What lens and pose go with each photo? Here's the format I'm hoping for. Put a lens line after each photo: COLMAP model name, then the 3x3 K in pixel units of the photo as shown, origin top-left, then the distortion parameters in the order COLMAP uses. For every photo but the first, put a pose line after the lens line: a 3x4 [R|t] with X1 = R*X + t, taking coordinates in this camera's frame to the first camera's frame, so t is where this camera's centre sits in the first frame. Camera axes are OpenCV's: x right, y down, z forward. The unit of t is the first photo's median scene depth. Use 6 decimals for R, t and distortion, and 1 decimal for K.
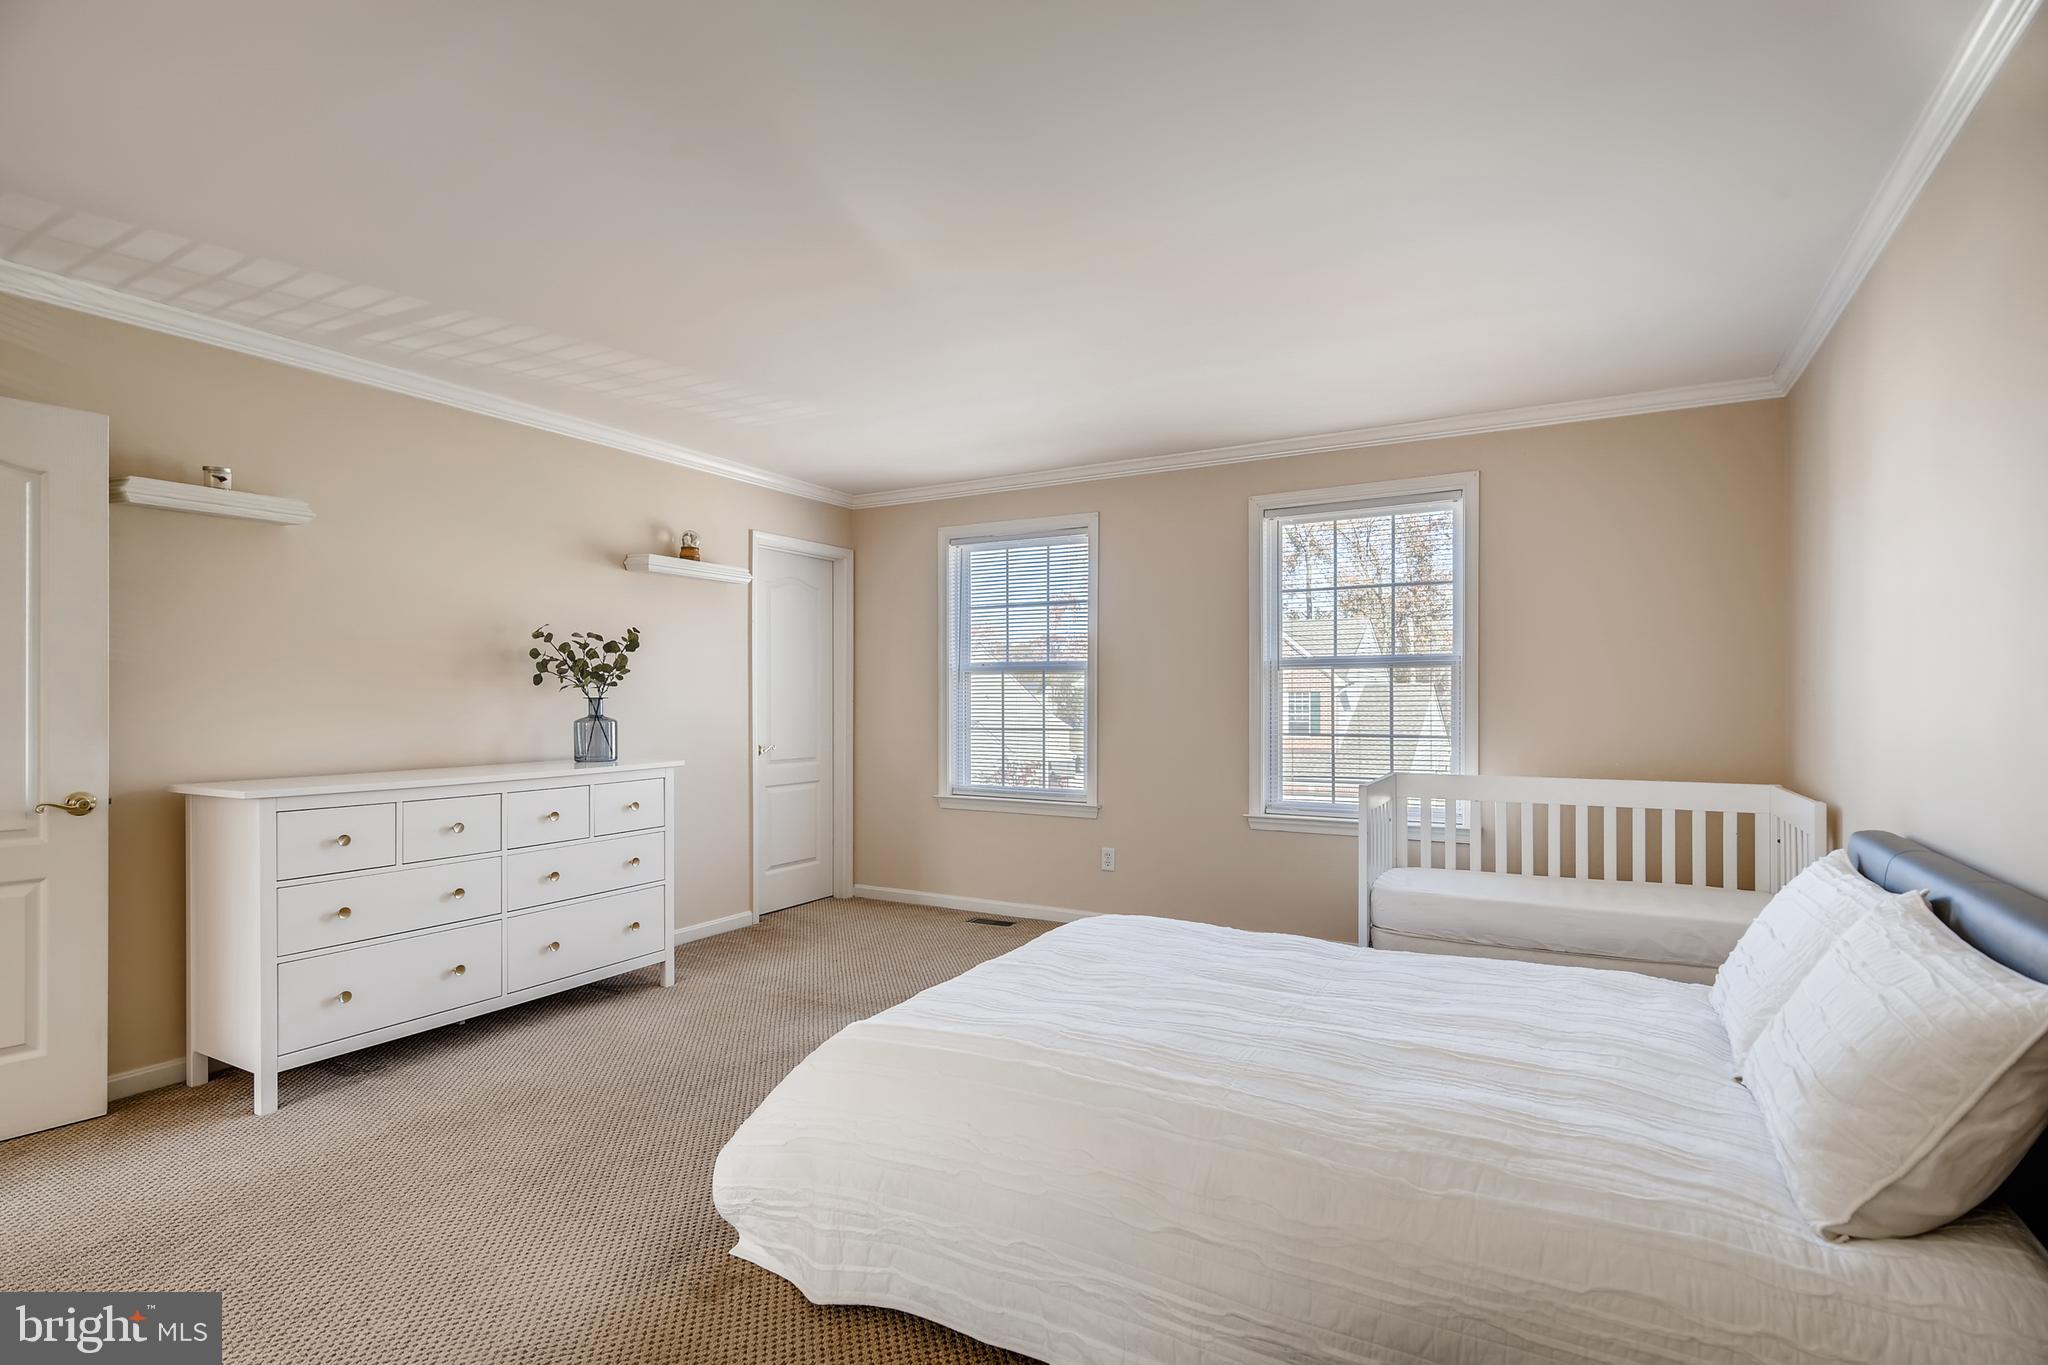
lens RADIAL K [[986.4, 0, 1024.0], [0, 986.4, 682.5], [0, 0, 1]] dist [-0.001031, 0.000170]
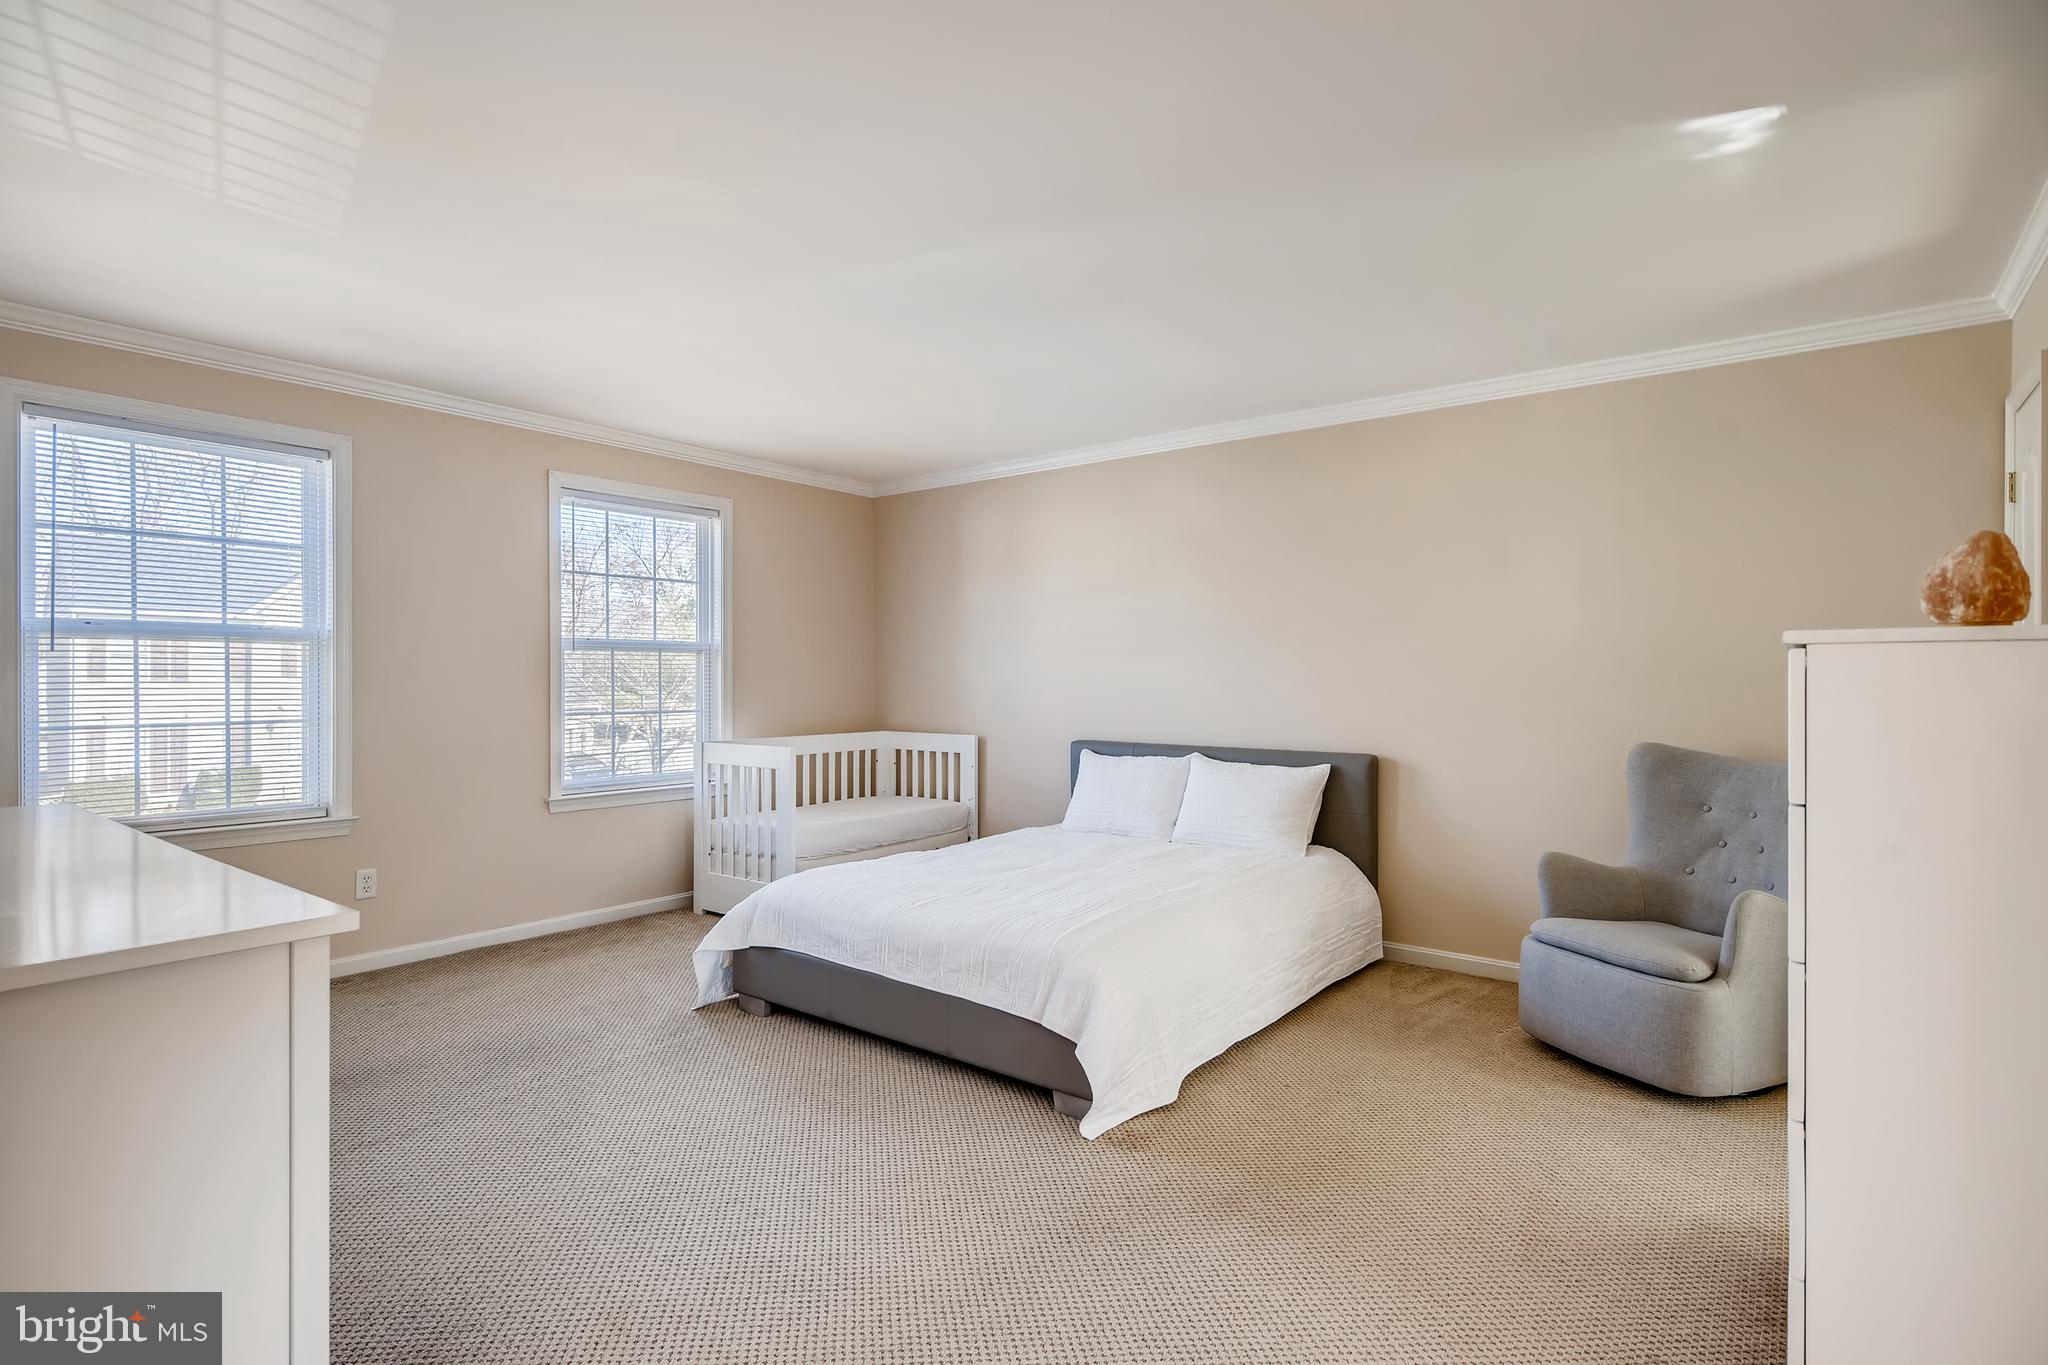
lens RADIAL K [[986.4, 0, 1024.0], [0, 986.4, 682.5], [0, 0, 1]] dist [-0.001031, 0.000170]
pose [[0.141270, -0.001644, 0.989970, -0.618105], [-0.019052, 0.999809, 0.004379, 0.005169], [-0.989788, -0.019480, 0.141212, 0.372268]]
